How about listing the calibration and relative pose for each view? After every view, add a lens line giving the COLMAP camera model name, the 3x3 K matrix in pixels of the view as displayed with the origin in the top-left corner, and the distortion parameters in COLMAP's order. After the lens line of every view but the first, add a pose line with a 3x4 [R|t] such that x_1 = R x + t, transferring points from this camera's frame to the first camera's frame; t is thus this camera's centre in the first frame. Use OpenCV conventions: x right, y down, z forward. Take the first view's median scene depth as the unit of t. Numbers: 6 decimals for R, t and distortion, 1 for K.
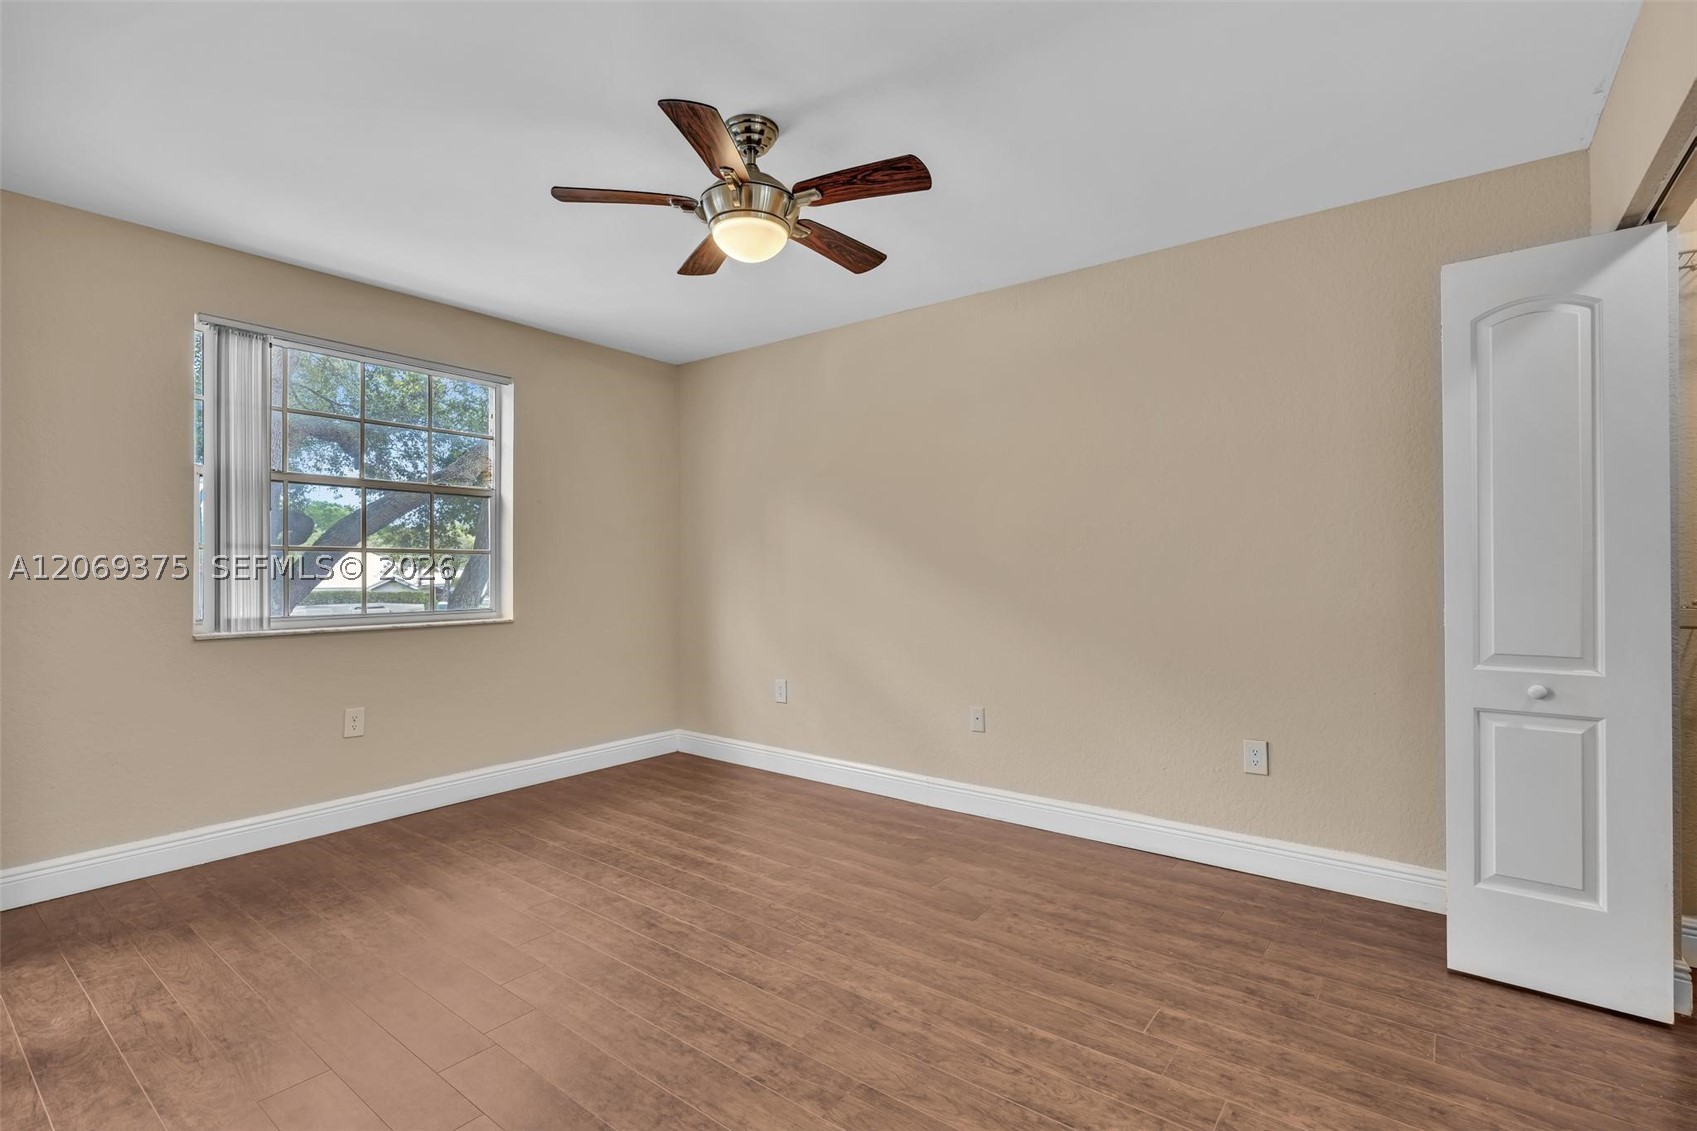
lens RADIAL K [[779.8, 0, 840.9], [0, 779.8, 573.4], [0, 0, 1]] dist [0.001110, 0.000941]
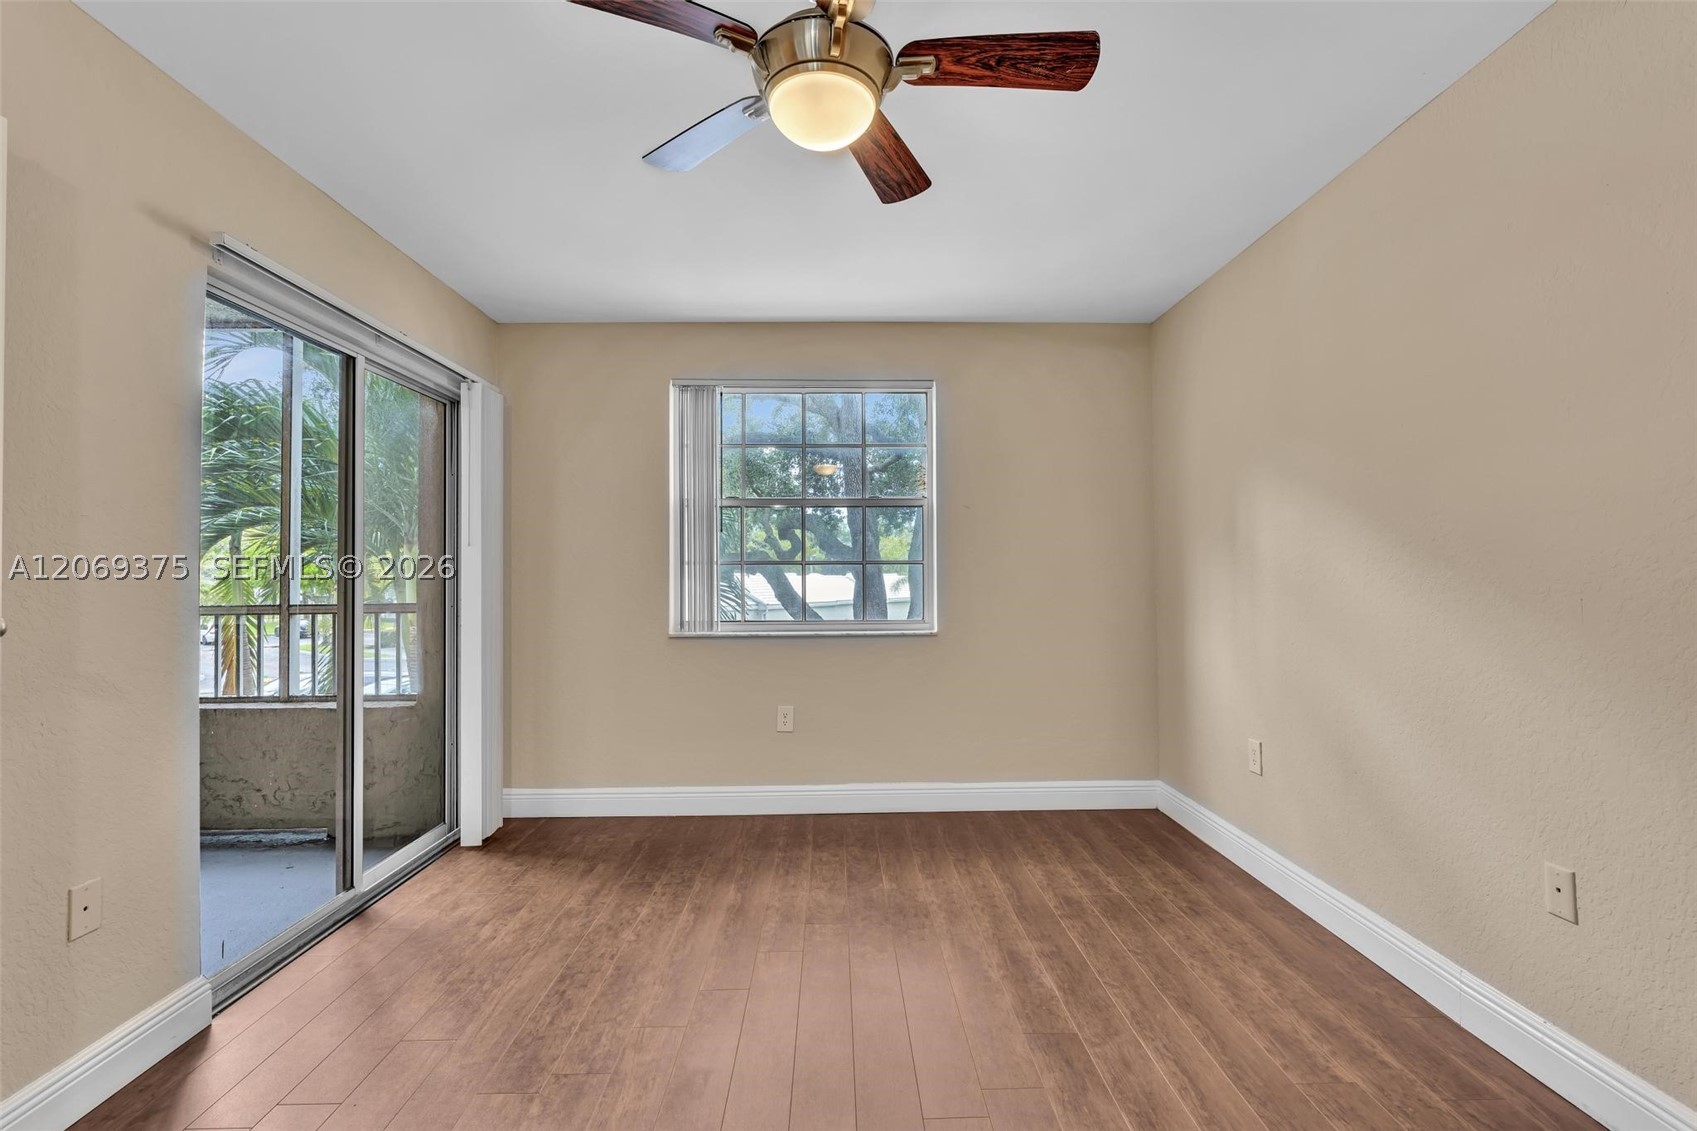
lens RADIAL K [[764.8, 0, 853.6], [0, 764.8, 568.3], [0, 0, 1]] dist [-0.003027, 0.000645]
pose [[0.635115, -0.013192, -0.772305, 0.354280], [0.001757, 0.999876, -0.015634, -0.006748], [0.772415, 0.008572, 0.635060, 0.488368]]
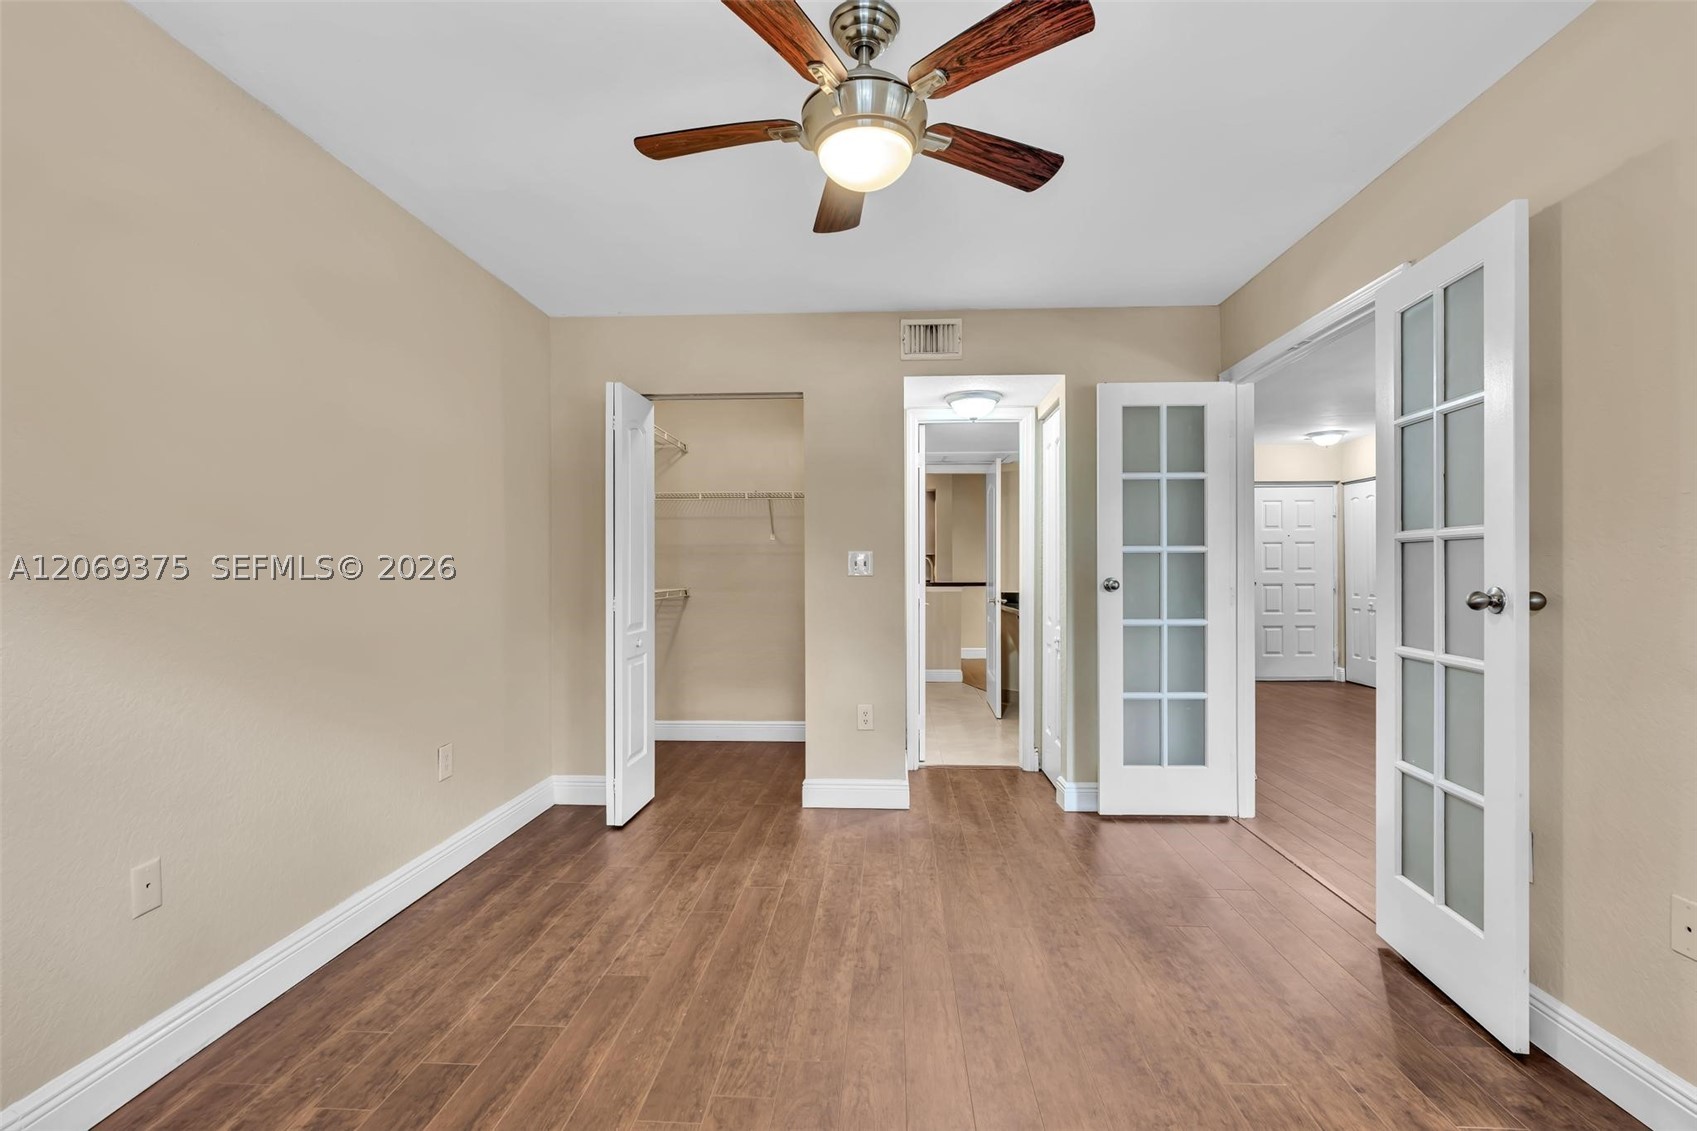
lens RADIAL K [[764.8, 0, 853.6], [0, 764.8, 568.3], [0, 0, 1]] dist [-0.003027, 0.000645]
pose [[-0.569770, 0.007014, 0.821774, -0.627951], [0.008483, 0.999960, -0.002653, -0.008167], [-0.821760, 0.005460, -0.569807, 1.217372]]
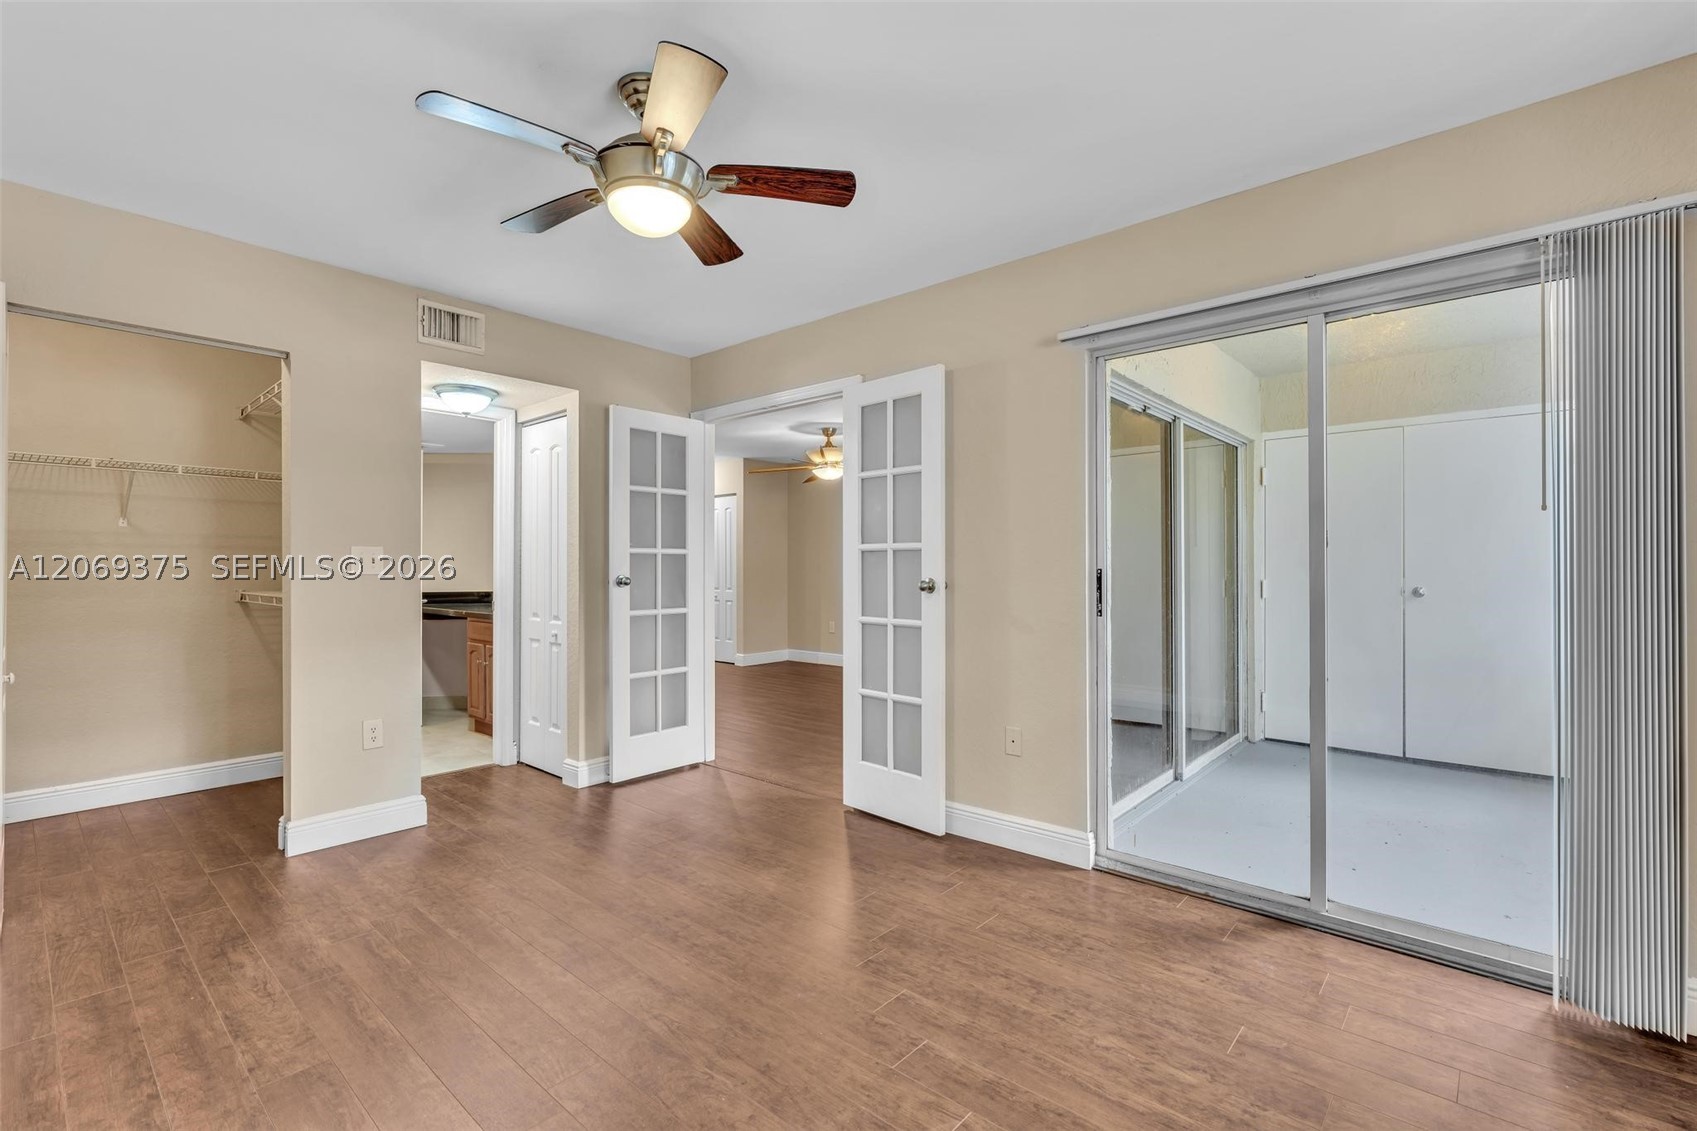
lens RADIAL K [[752.5, 0, 829.1], [0, 752.5, 560.3], [0, 0, 1]] dist [0.000561, 0.000612]
pose [[-0.996609, 0.005127, 0.082128, -0.332688], [0.004773, 0.999978, -0.004509, -0.012156], [-0.082150, -0.004102, -0.996612, 1.556290]]
